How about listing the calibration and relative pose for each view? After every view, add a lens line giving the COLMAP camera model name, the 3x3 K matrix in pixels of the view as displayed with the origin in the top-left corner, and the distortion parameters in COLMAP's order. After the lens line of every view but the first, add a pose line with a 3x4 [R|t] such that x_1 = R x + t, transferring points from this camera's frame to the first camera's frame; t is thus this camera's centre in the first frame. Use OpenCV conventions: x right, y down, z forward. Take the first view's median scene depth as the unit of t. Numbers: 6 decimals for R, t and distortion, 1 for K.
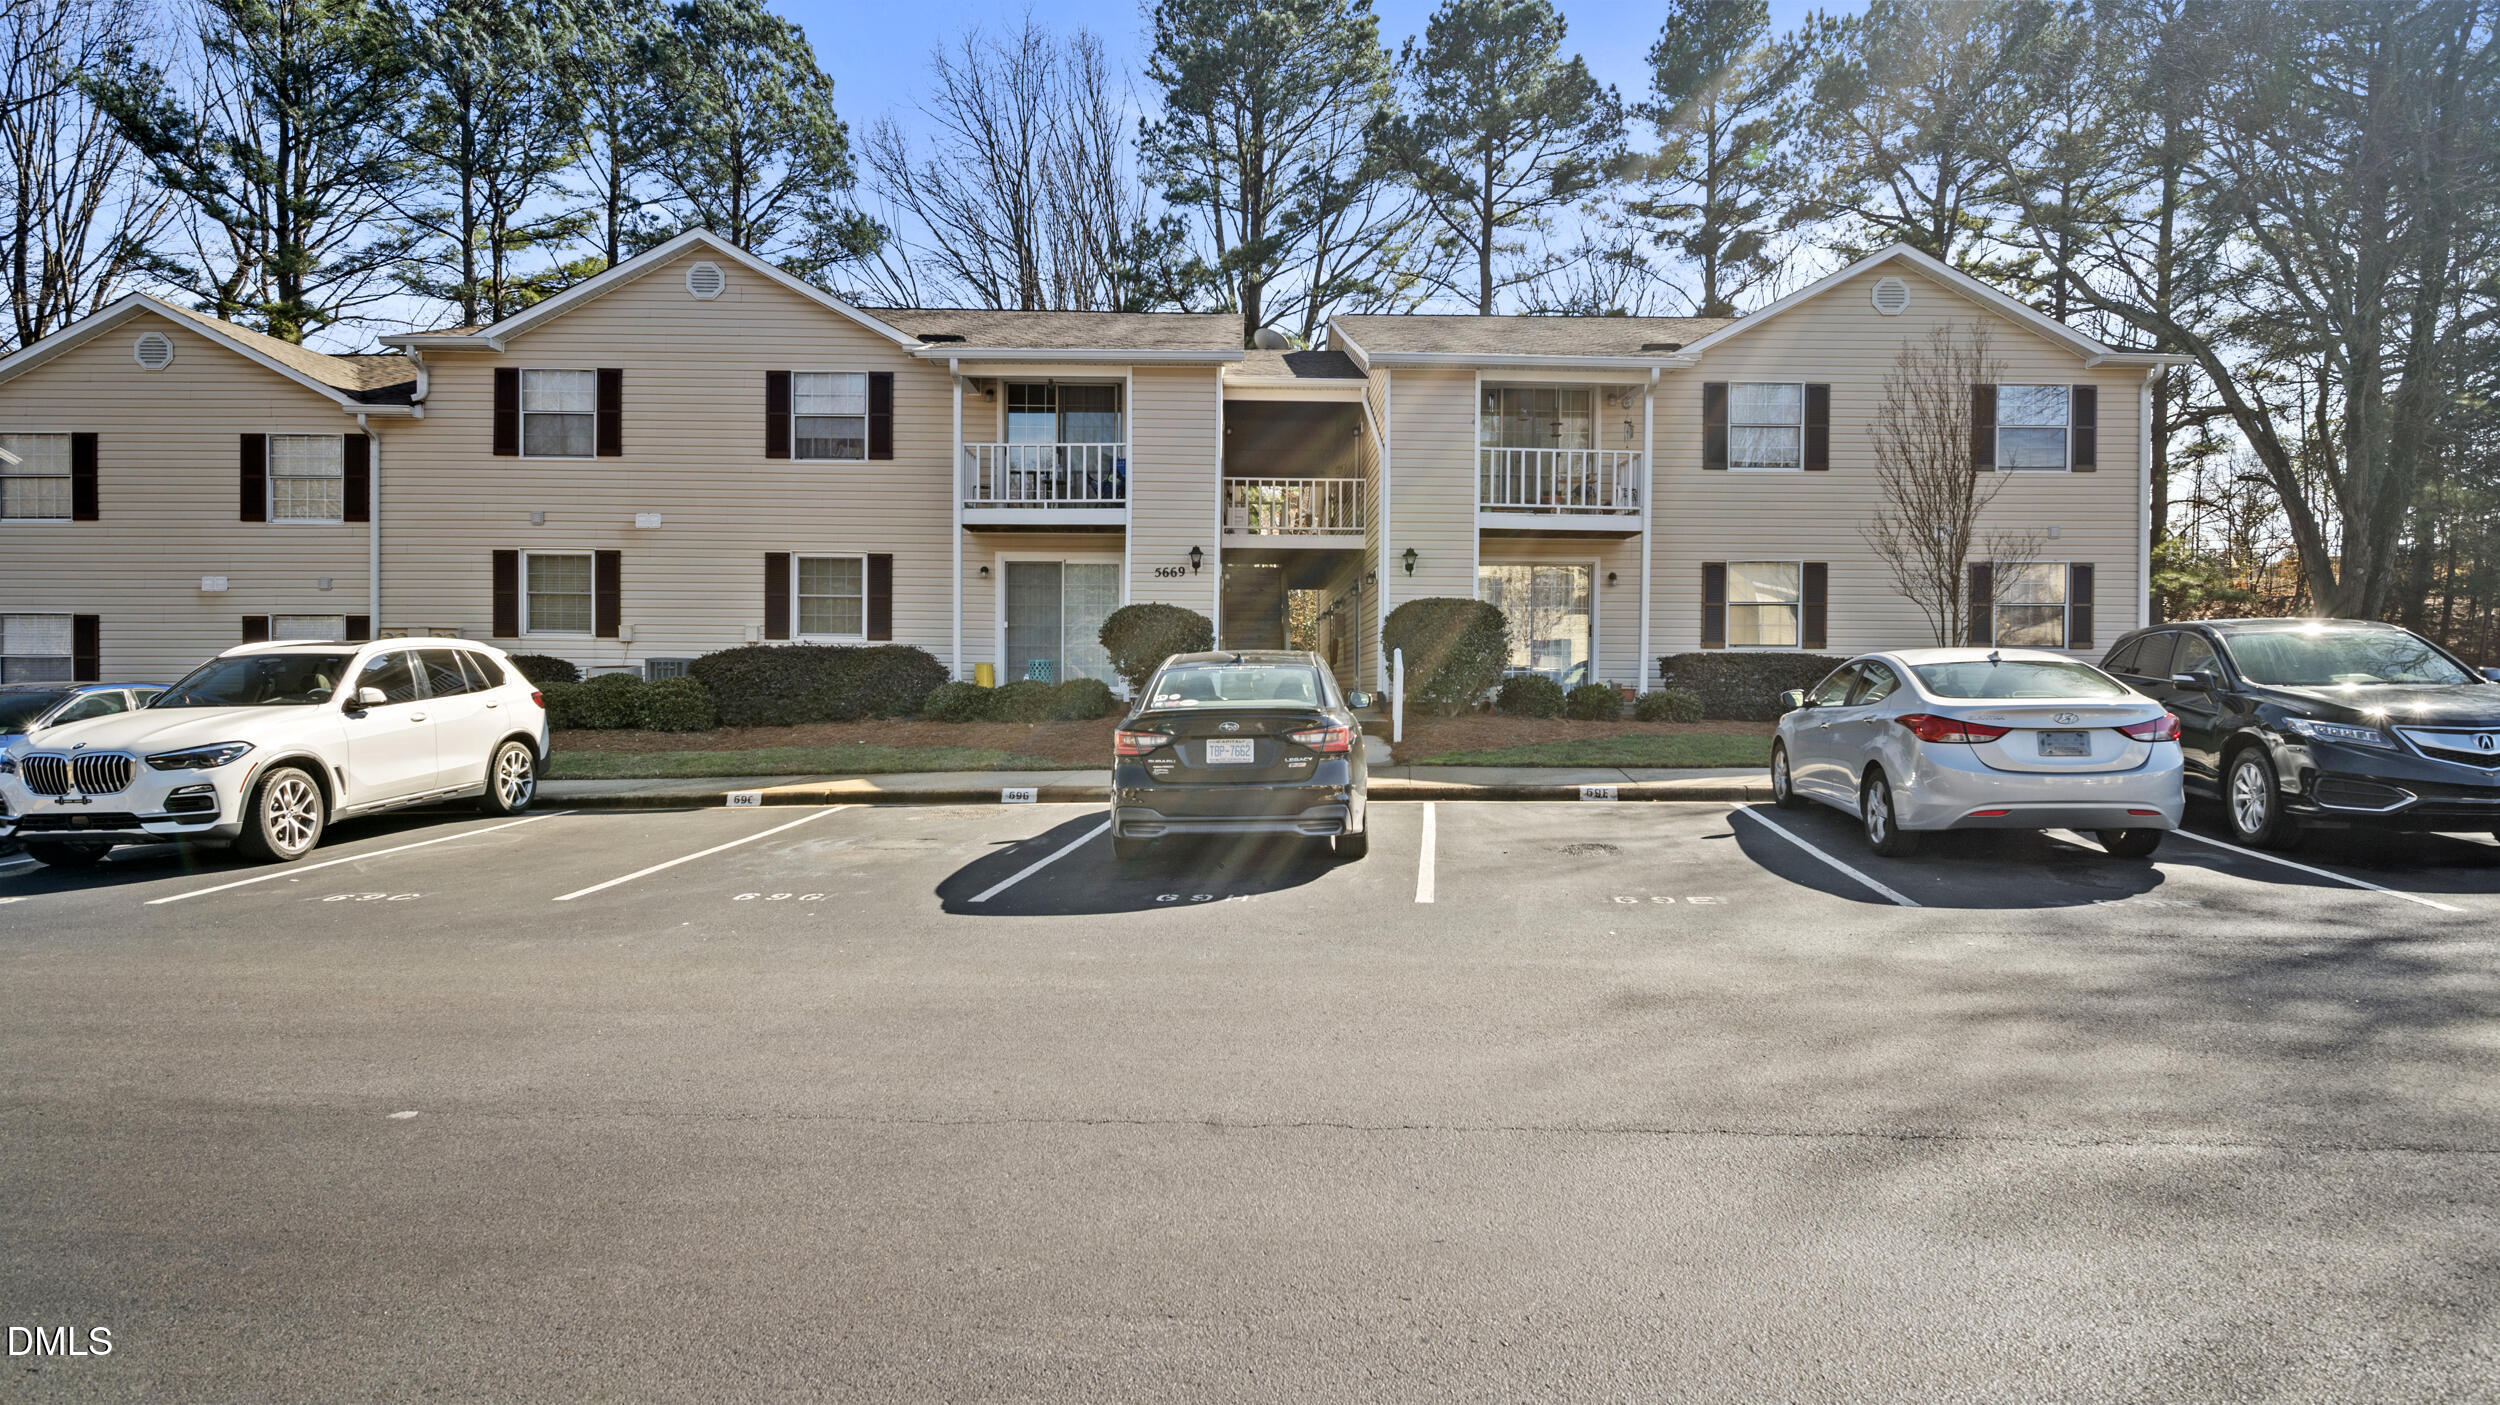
lens RADIAL K [[1442.9, 0, 1250.0], [0, 1442.9, 702.5], [0, 0, 1]] dist [0.002162, 0.000136]
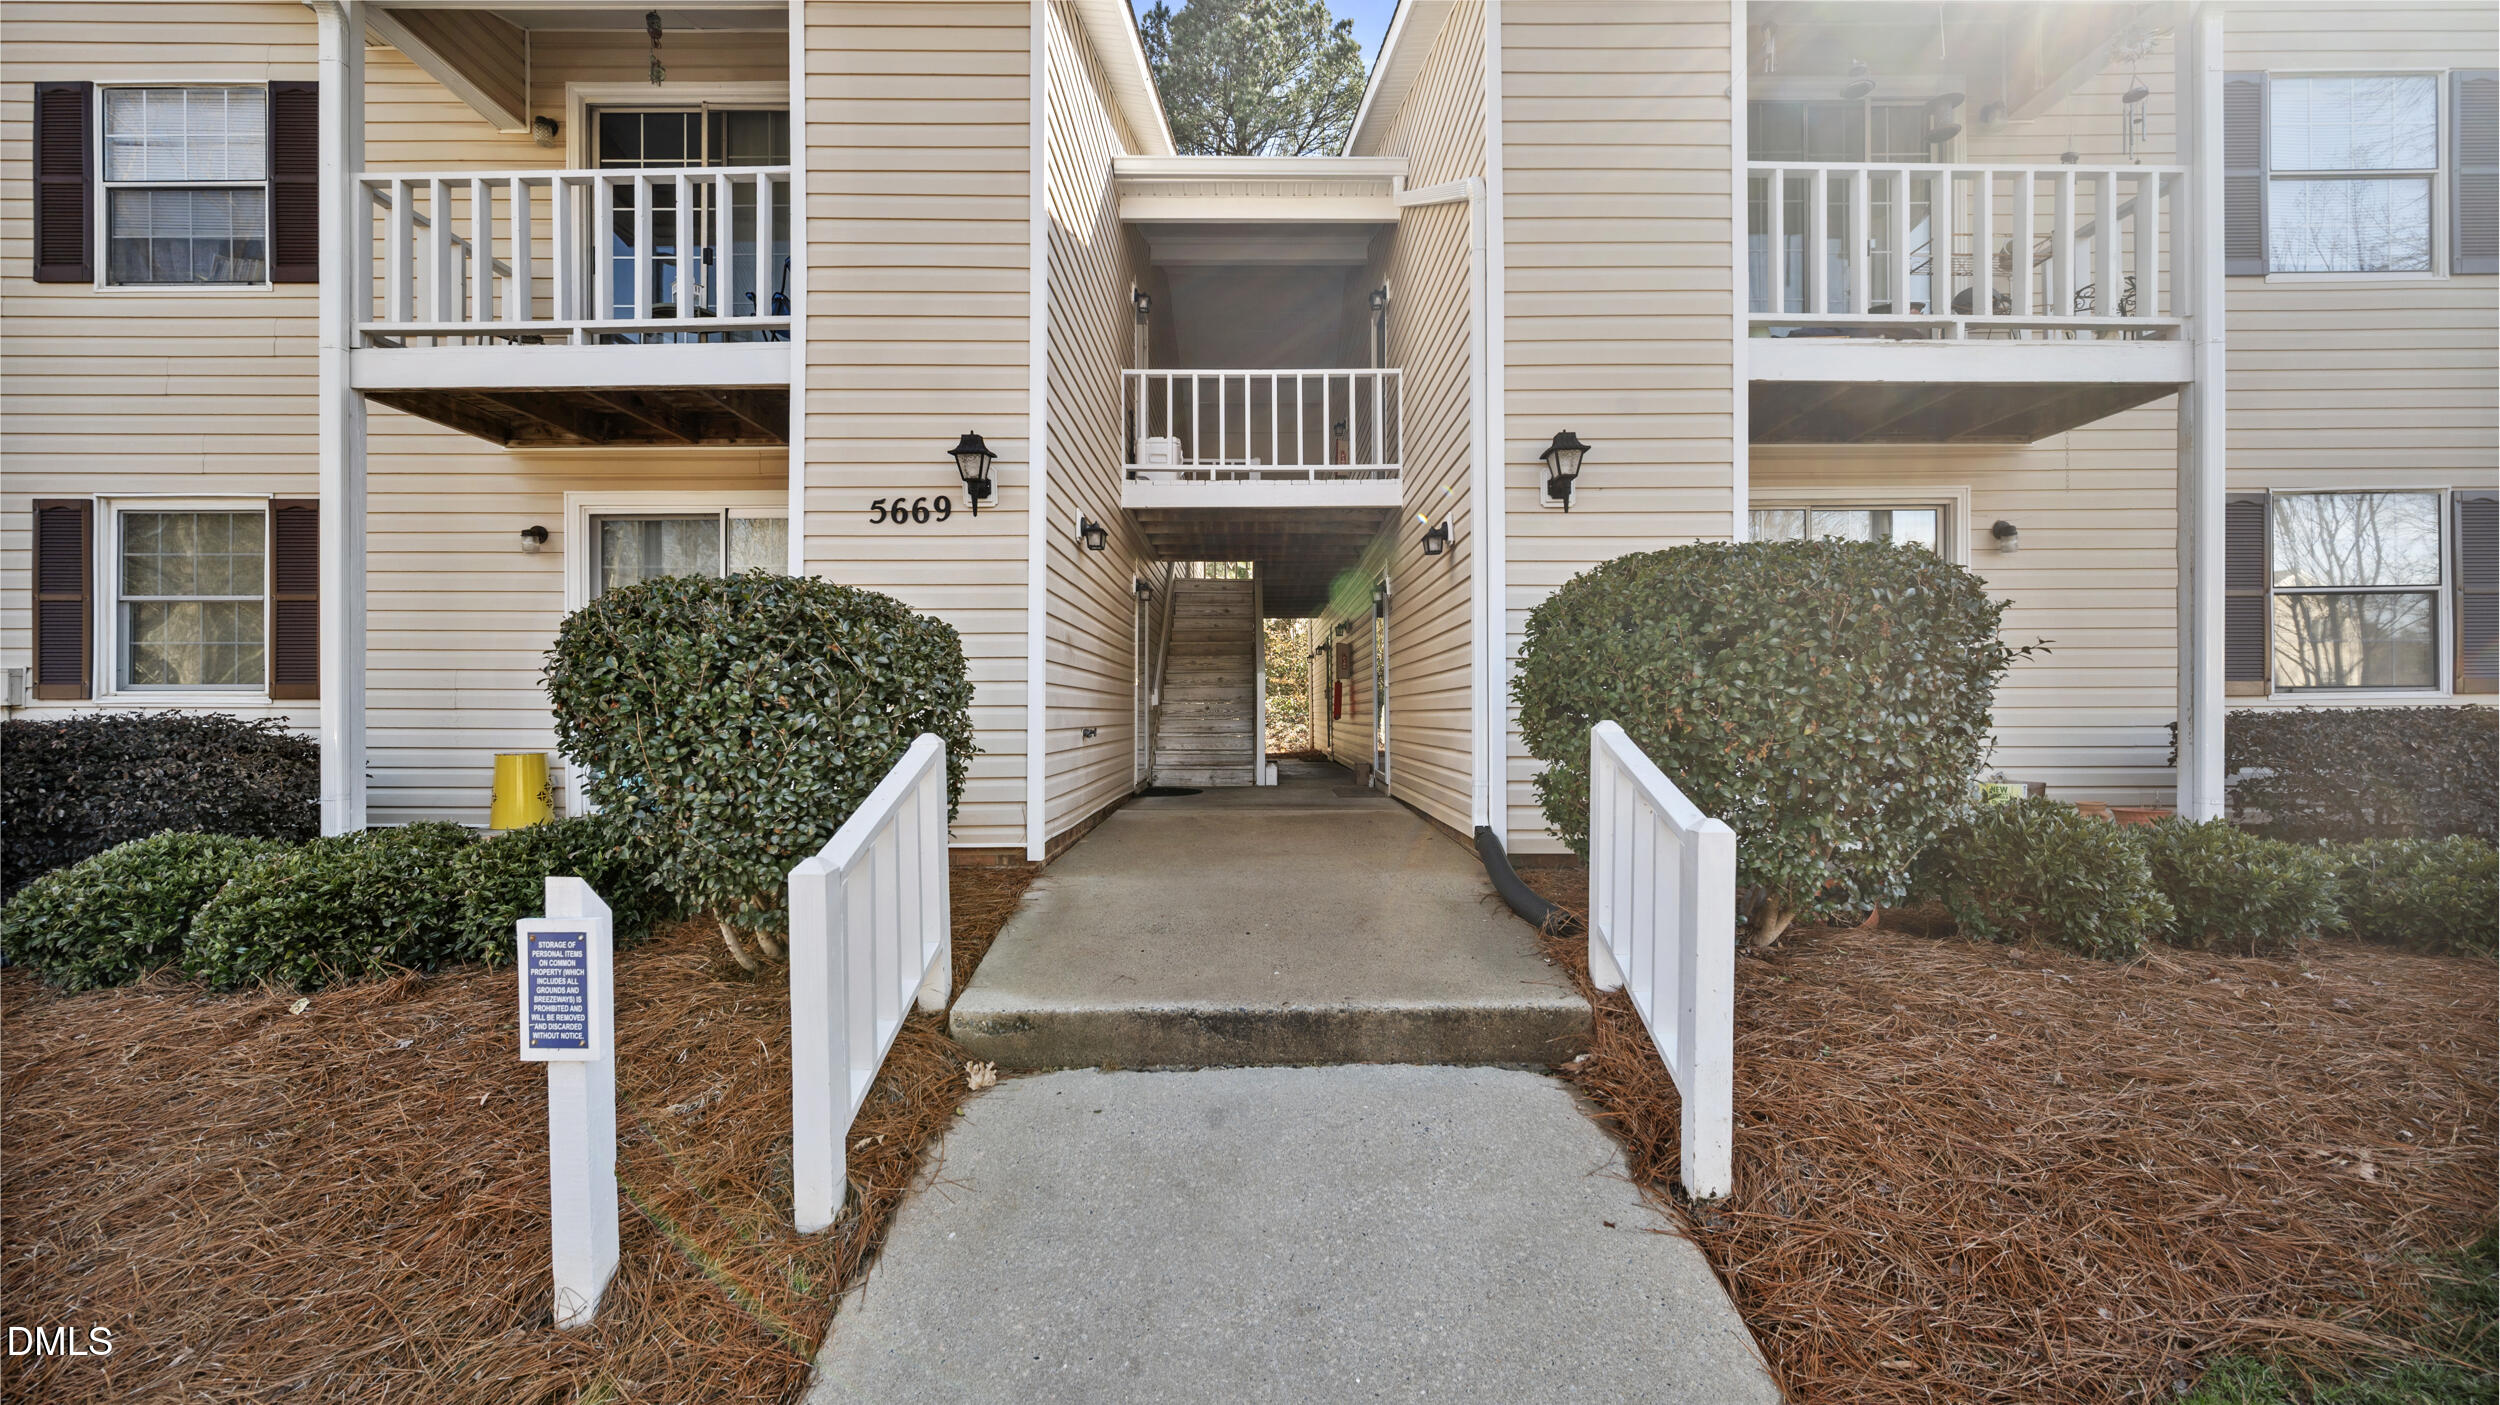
lens RADIAL K [[991.0, 0, 1252.9], [0, 991.0, 709.3], [0, 0, 1]] dist [-0.000356, 0.000087]
pose [[0.999875, -0.009503, -0.012675, 0.033905], [0.009302, 0.999832, -0.015794, -0.032469], [0.012823, 0.015674, 0.999795, 0.709405]]
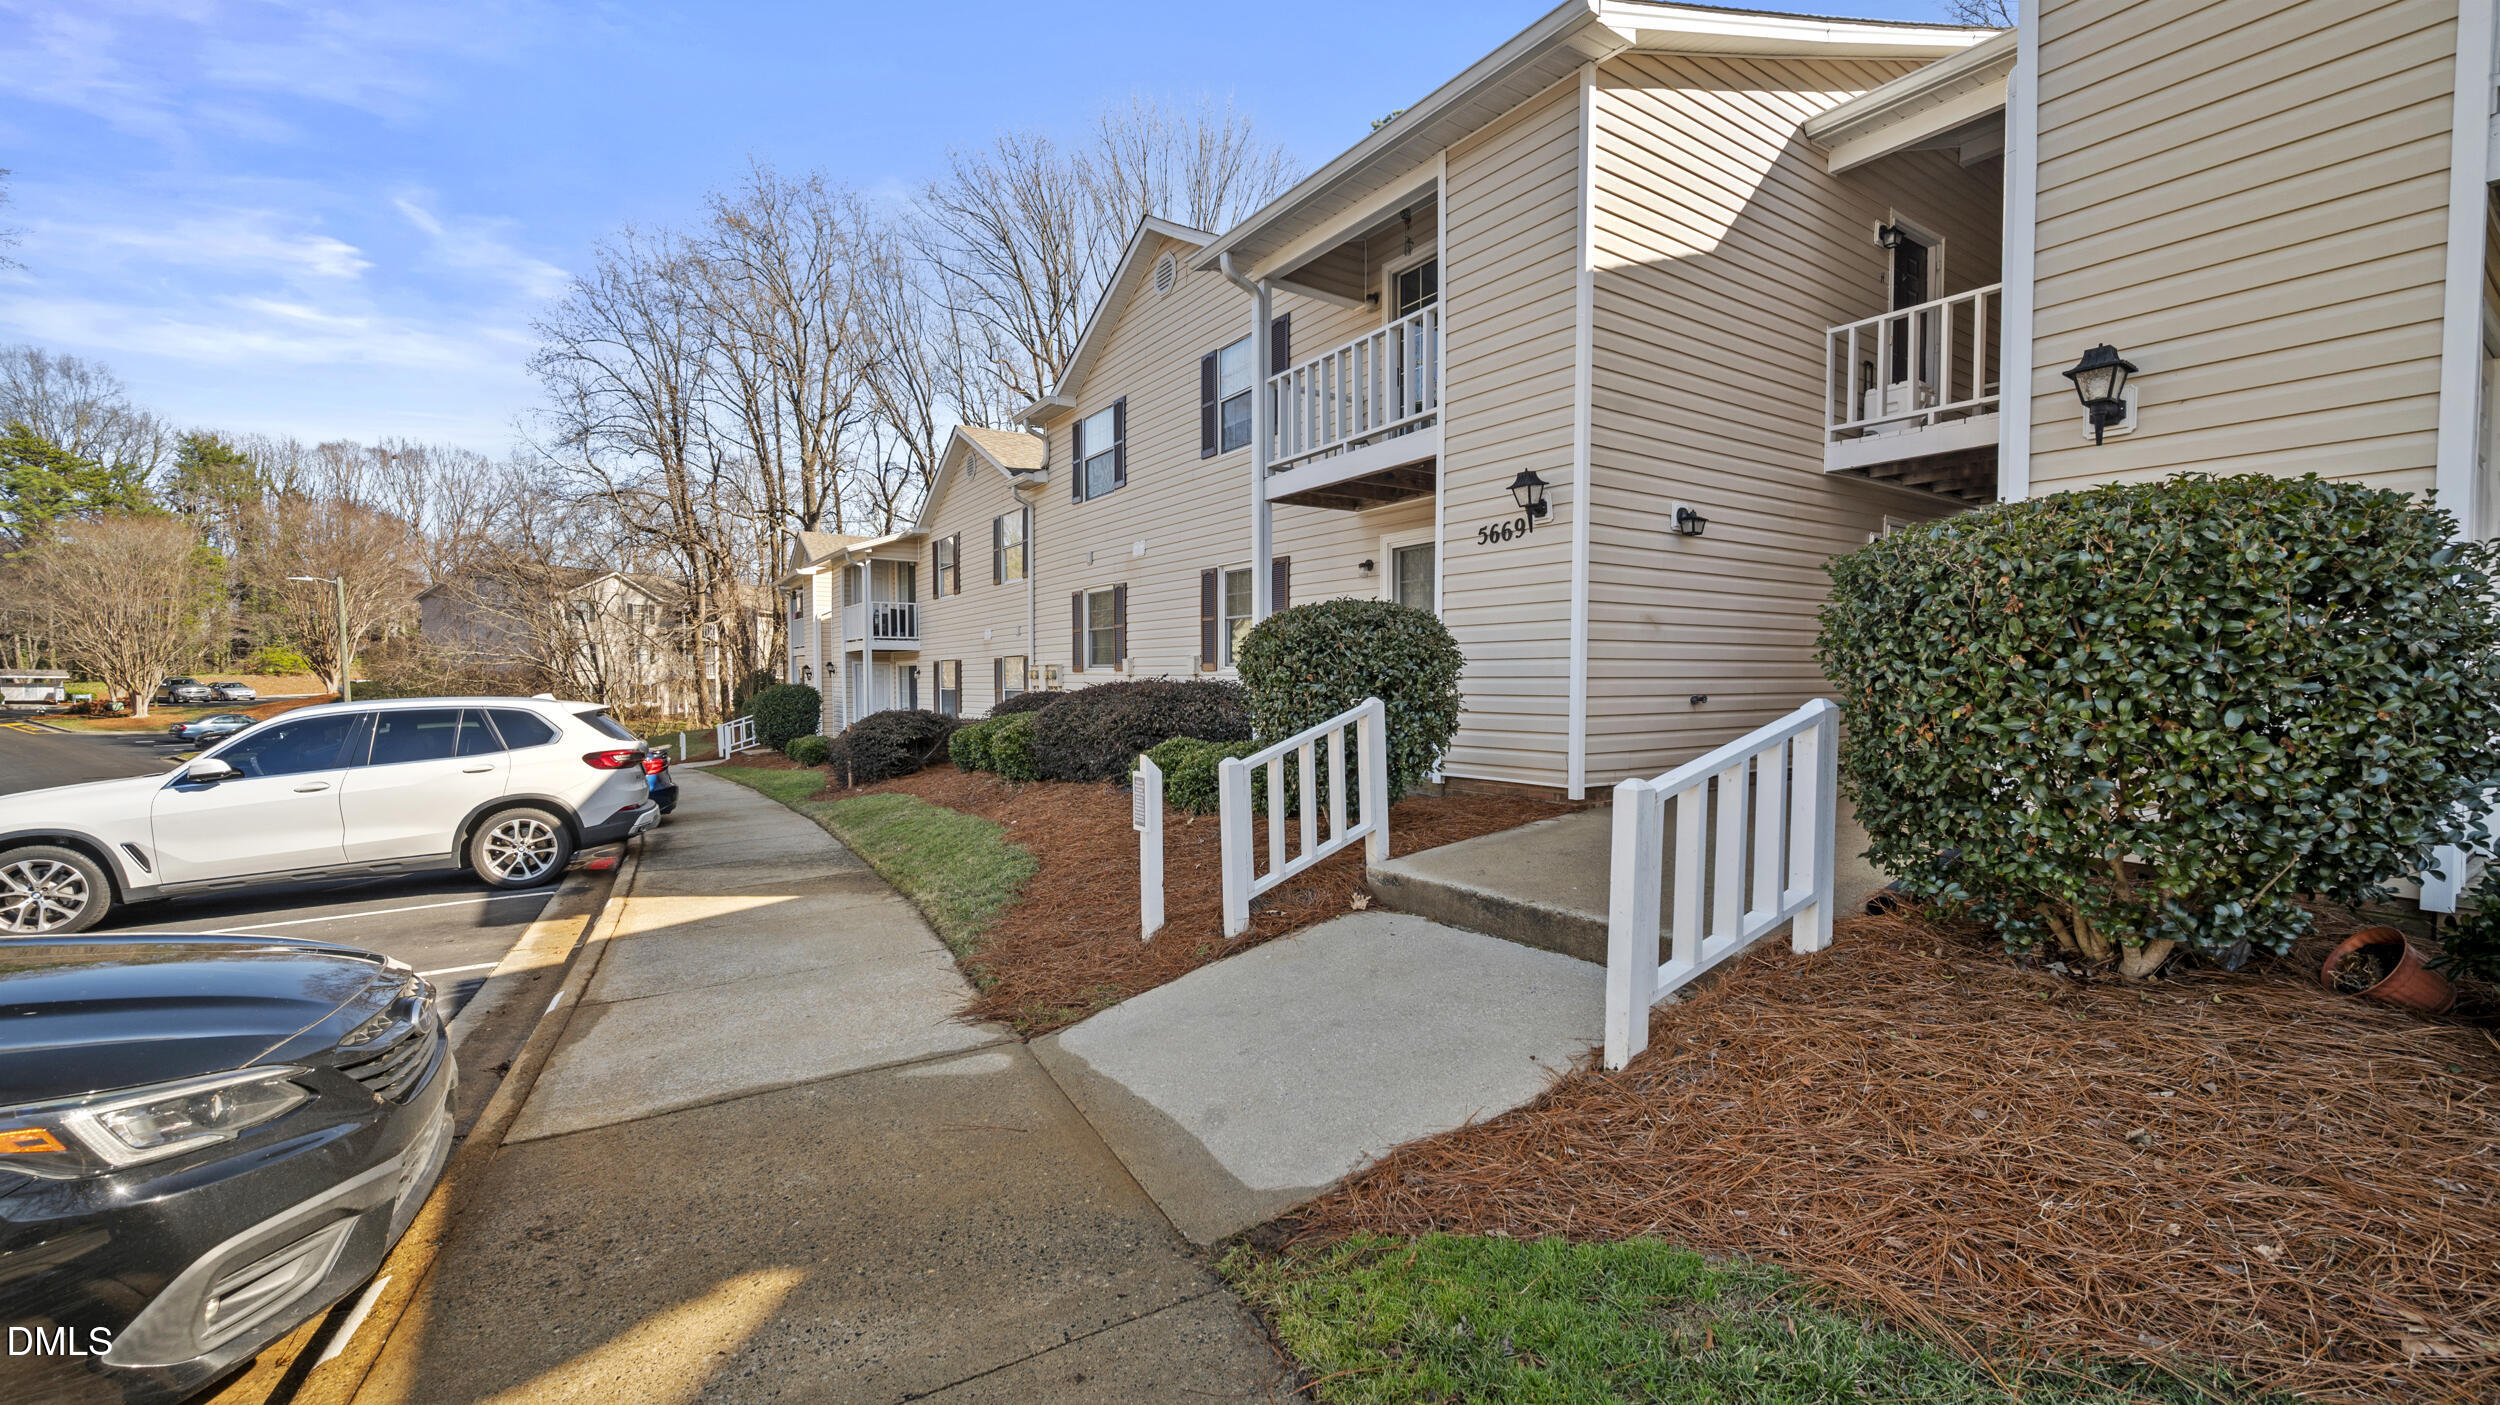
lens RADIAL K [[991.0, 0, 1252.9], [0, 991.0, 709.3], [0, 0, 1]] dist [-0.000356, 0.000087]
pose [[0.551786, 0.021284, -0.833714, 0.177755], [-0.004563, 0.999736, 0.022503, -0.034116], [0.833973, -0.008613, 0.551738, 0.699805]]
